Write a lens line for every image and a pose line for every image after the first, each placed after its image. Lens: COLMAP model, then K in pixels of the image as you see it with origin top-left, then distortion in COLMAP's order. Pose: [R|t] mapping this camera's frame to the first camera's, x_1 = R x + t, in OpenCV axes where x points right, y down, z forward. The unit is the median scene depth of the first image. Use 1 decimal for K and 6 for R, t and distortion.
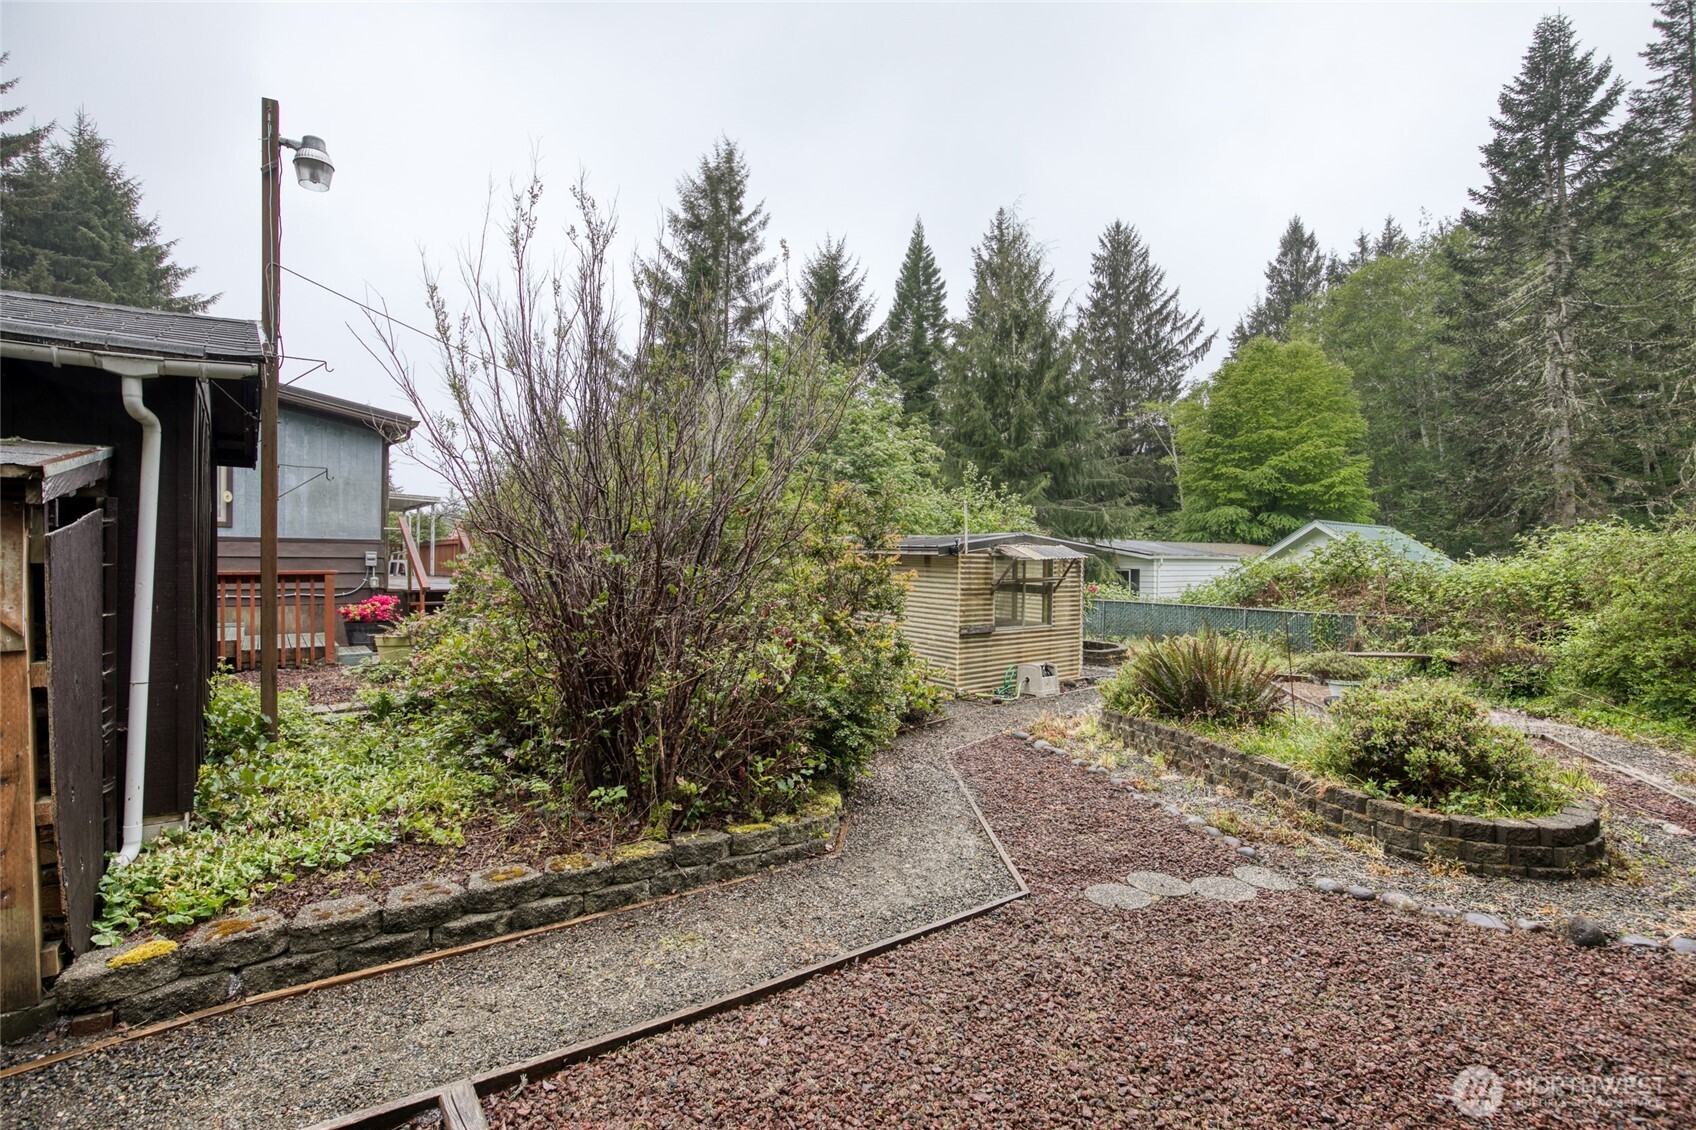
lens RADIAL K [[791.5, 0, 881.7], [0, 791.5, 572.0], [0, 0, 1]] dist [-0.040229, 0.009414]
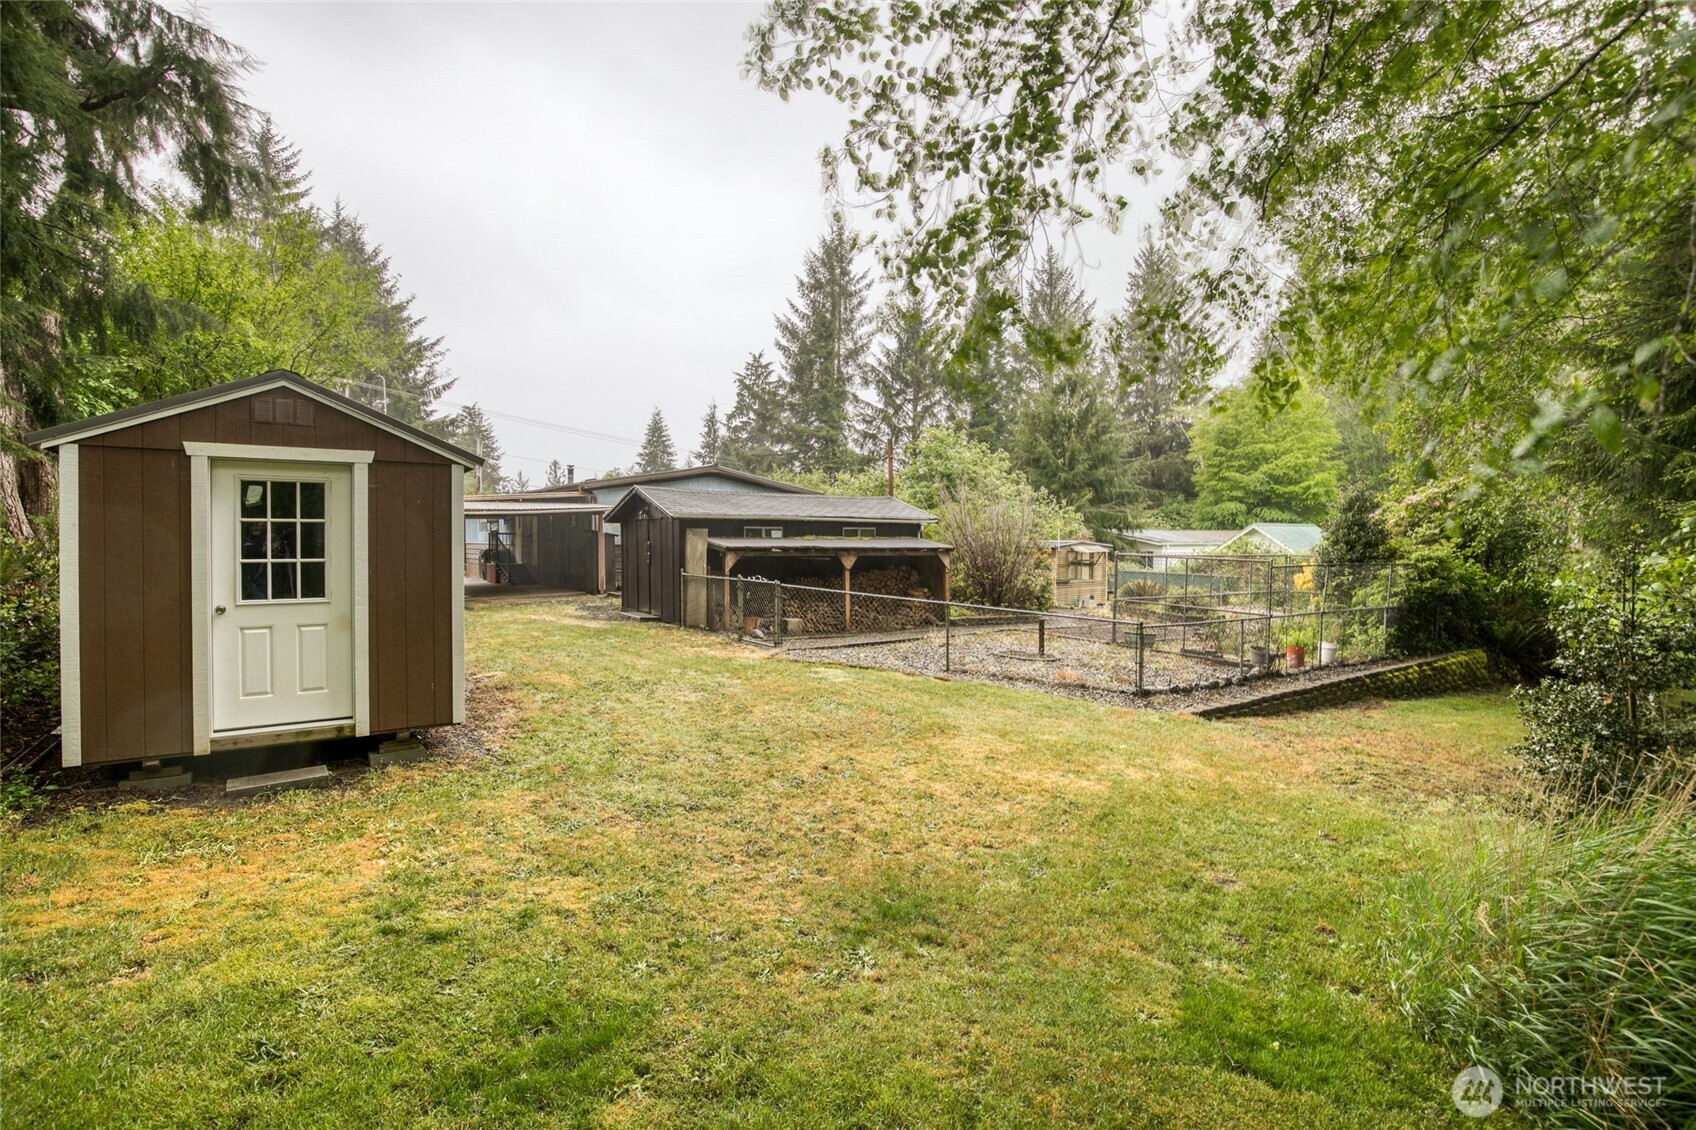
lens RADIAL K [[791.5, 0, 849.6], [0, 791.5, 559.0], [0, 0, 1]] dist [-0.040229, 0.009414]
pose [[0.996281, 0.000872, -0.086157, -0.078768], [0.000316, 0.999905, 0.013776, -0.006944], [0.086161, -0.013752, 0.996186, -0.360383]]
